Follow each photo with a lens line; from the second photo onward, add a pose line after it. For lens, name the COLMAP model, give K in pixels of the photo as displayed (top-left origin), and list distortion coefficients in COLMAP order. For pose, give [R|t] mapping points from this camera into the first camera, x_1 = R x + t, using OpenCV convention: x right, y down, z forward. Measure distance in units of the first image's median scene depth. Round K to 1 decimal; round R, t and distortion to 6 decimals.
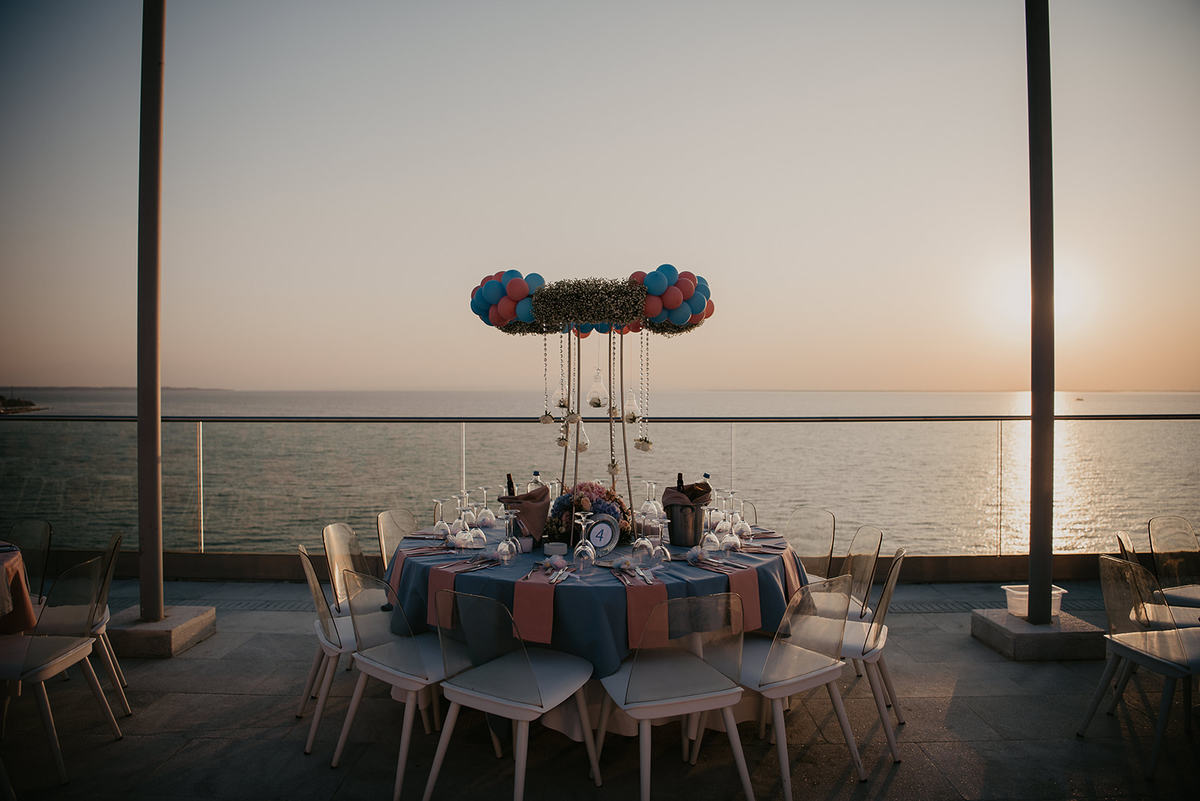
lens RADIAL K [[840.2, 0, 600.0], [0, 840.2, 400.5], [0, 0, 1]] dist [-0.001505, -0.000379]
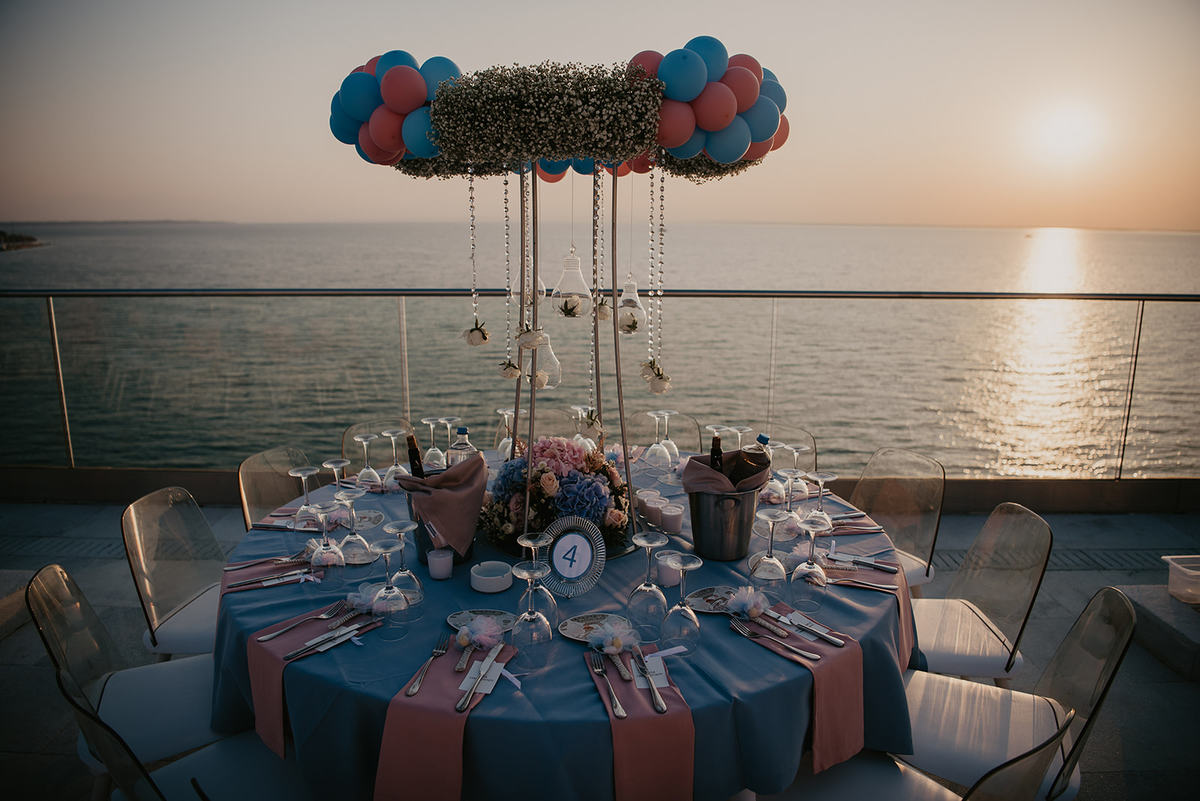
lens RADIAL K [[828.1, 0, 600.0], [0, 828.1, 400.5], [0, 0, 1]] dist [-0.082264, 0.000797]
pose [[0.999949, 0.006616, -0.007571, 0.022020], [-0.004960, 0.979581, 0.200989, -0.047007], [0.008746, -0.200941, 0.979564, 0.467198]]
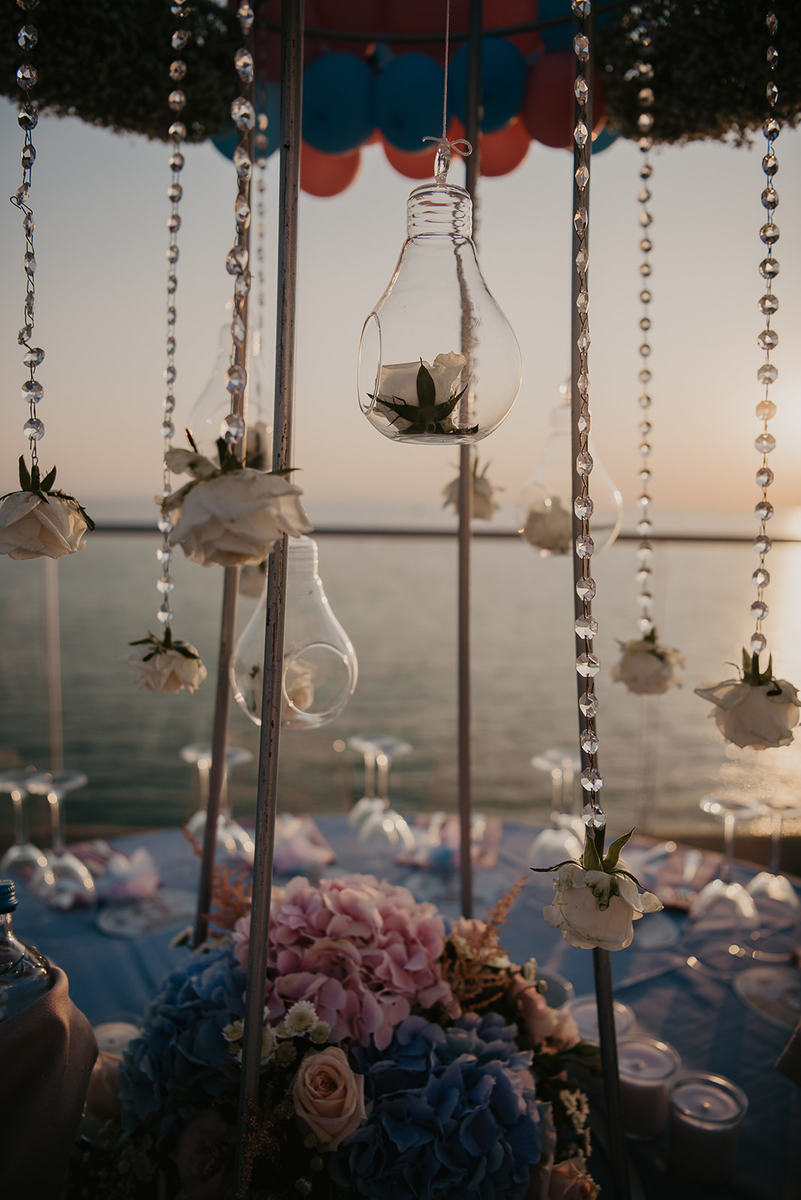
lens RADIAL K [[1094.6, 0, 400.5], [0, 1094.6, 600.0], [0, 0, 1]] dist [0.000626, -0.000290]
pose [[0.998714, 0.013779, 0.048790, -0.014684], [-0.019836, 0.991842, 0.125921, 0.009533], [-0.046657, -0.126727, 0.990840, 0.827384]]
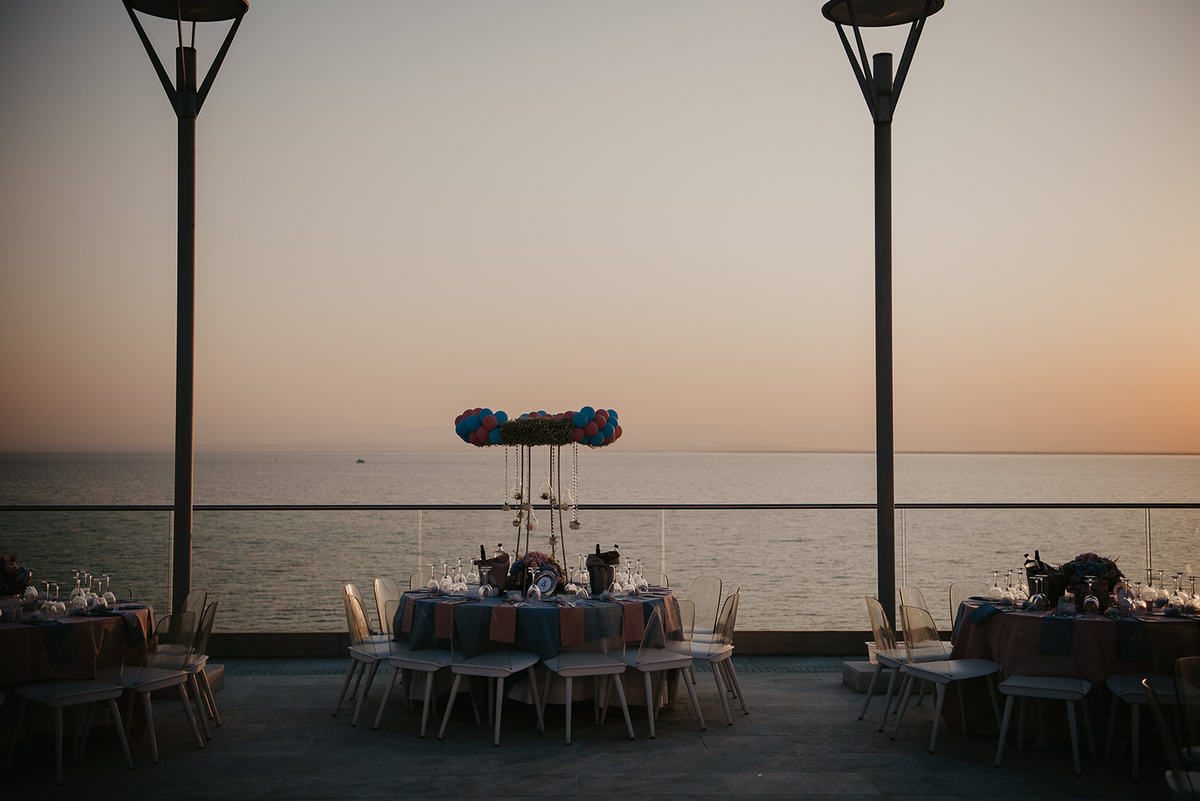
lens RADIAL K [[1542.2, 0, 567.8], [0, 1542.2, 399.3], [0, 0, 1]] dist [0.196542, 0.000360]
pose [[0.999875, 0.001048, 0.015777, -0.000999], [-0.000367, 0.999069, -0.043144, -0.050453], [-0.015808, 0.043133, 0.998944, -1.718123]]
